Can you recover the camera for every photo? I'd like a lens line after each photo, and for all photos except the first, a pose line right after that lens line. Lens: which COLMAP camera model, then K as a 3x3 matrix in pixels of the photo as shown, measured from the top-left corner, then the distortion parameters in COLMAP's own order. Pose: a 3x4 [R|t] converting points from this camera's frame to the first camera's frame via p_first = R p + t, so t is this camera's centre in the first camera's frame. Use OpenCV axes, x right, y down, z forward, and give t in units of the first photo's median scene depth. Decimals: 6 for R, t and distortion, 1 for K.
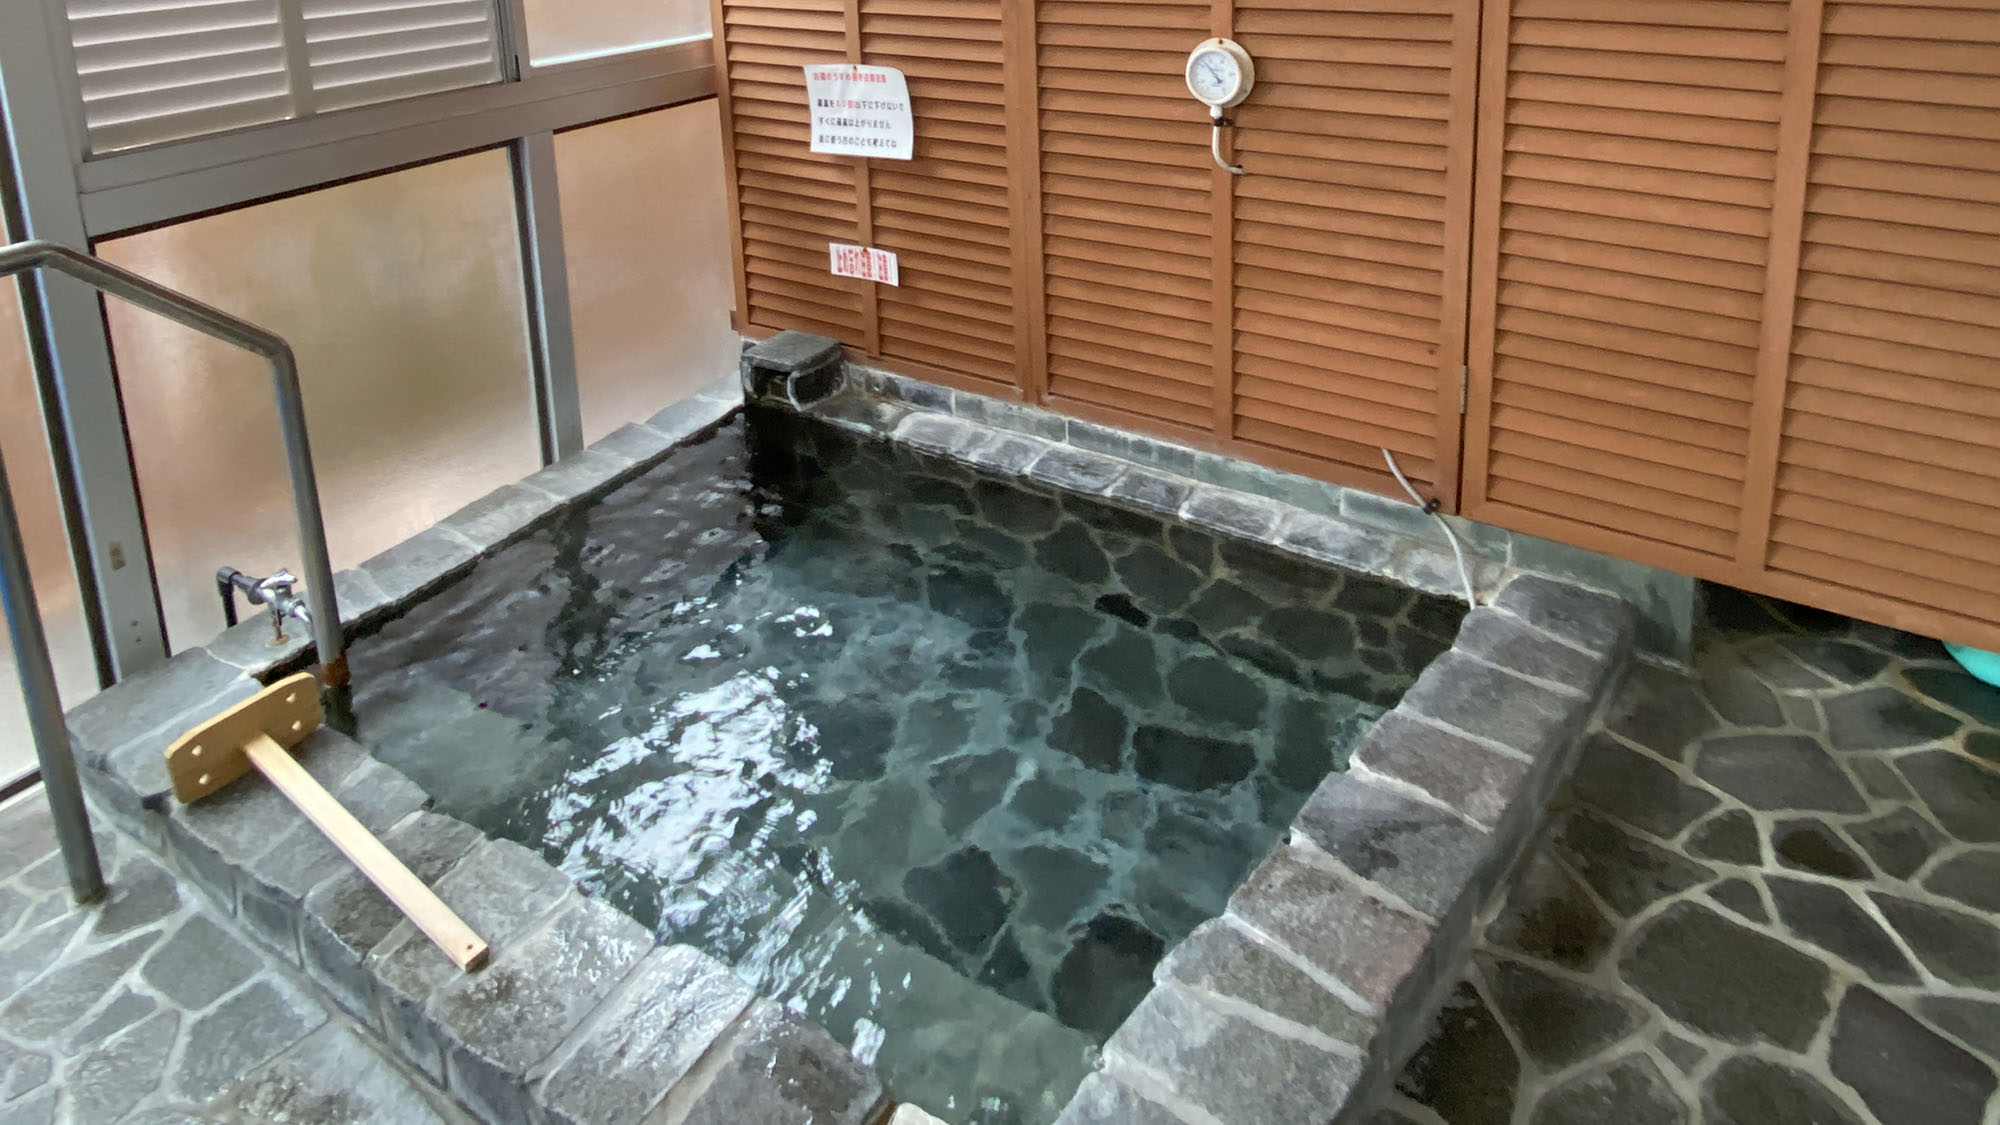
lens RADIAL K [[981.1, 0, 952.5], [0, 981.1, 562.6], [0, 0, 1]] dist [-0.034776, -0.000875]
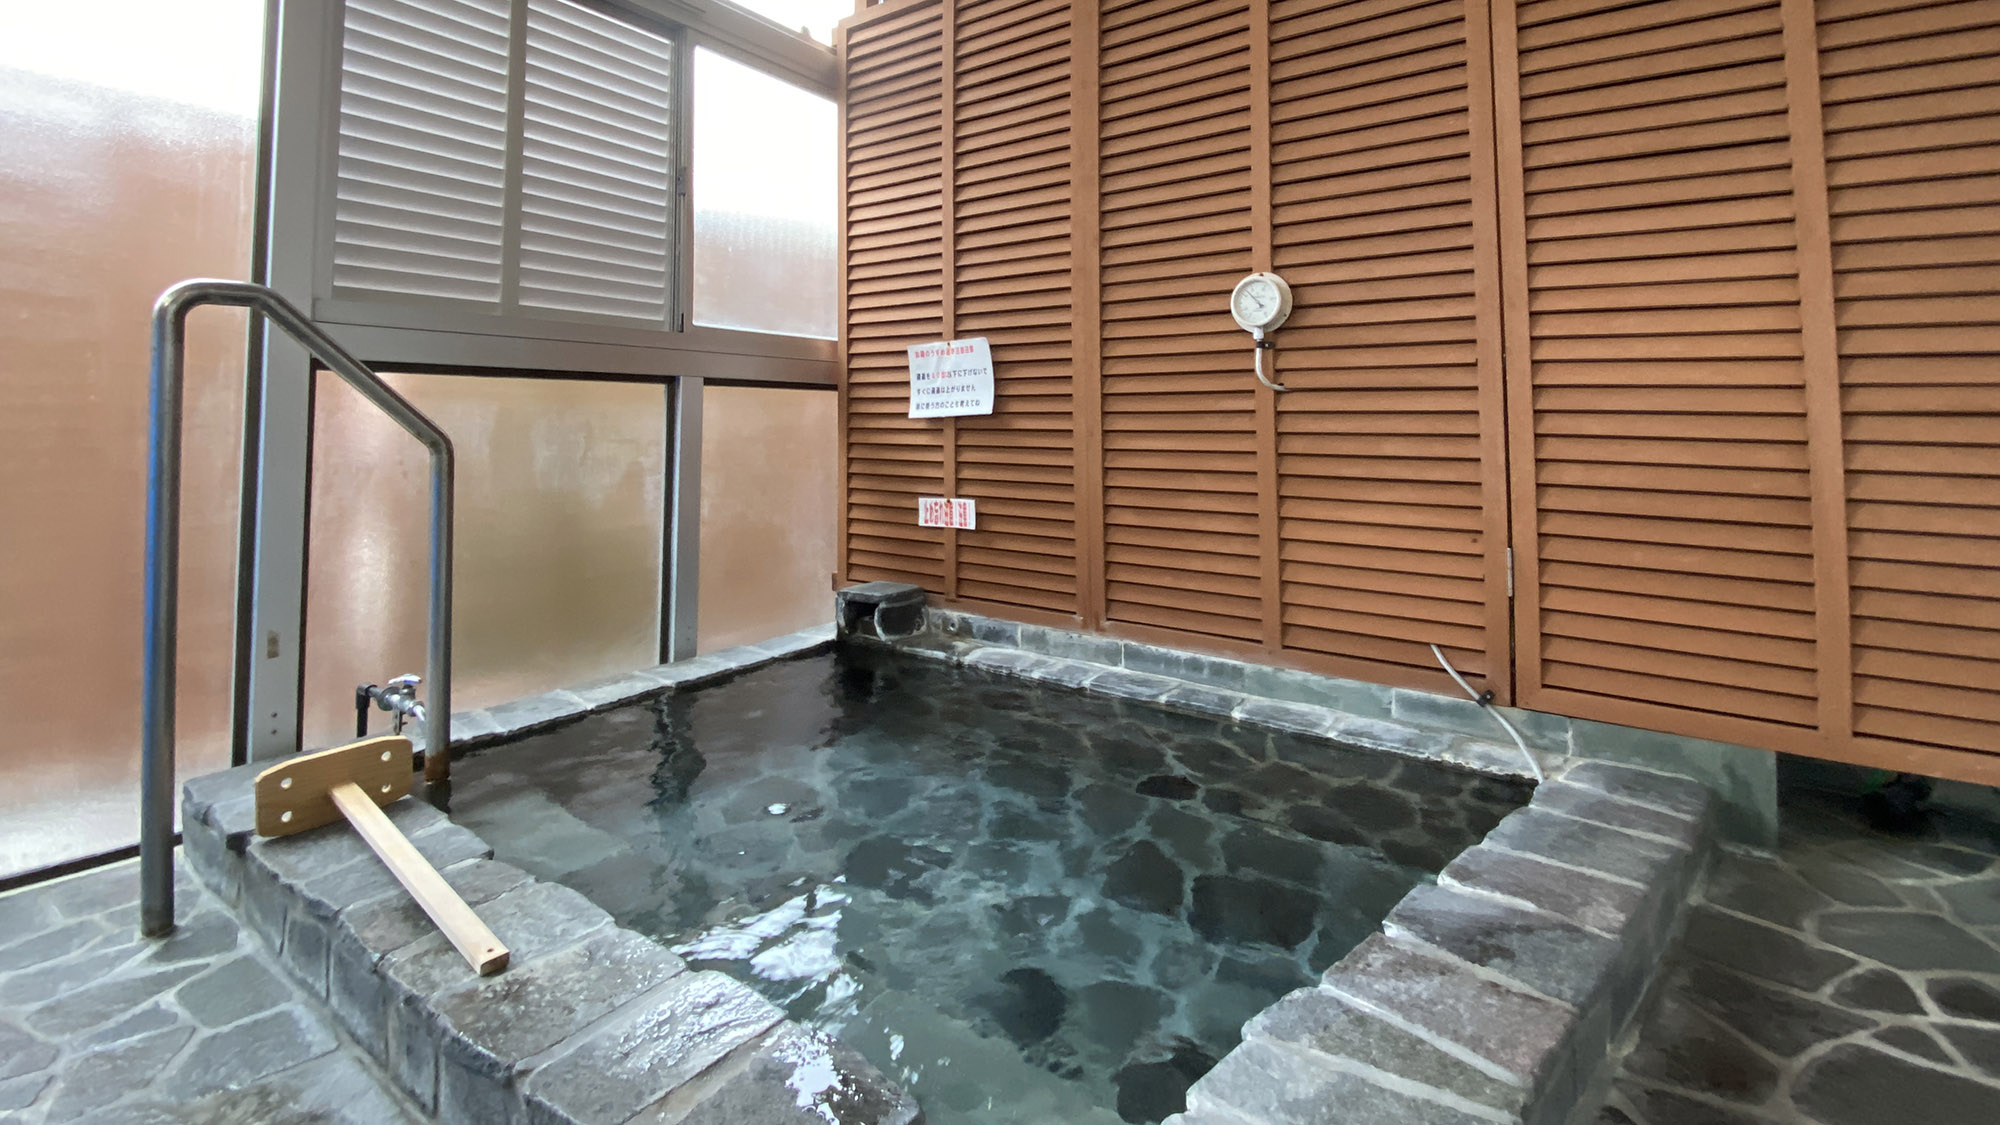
lens RADIAL K [[870.4, 0, 941.9], [0, 870.4, 562.0], [0, 0, 1]] dist [-0.025204, -0.007543]
pose [[0.995139, 0.036686, -0.091389, -0.001120], [-0.059642, 0.962984, -0.262878, 0.148938], [0.078363, 0.267051, 0.960491, 0.088604]]
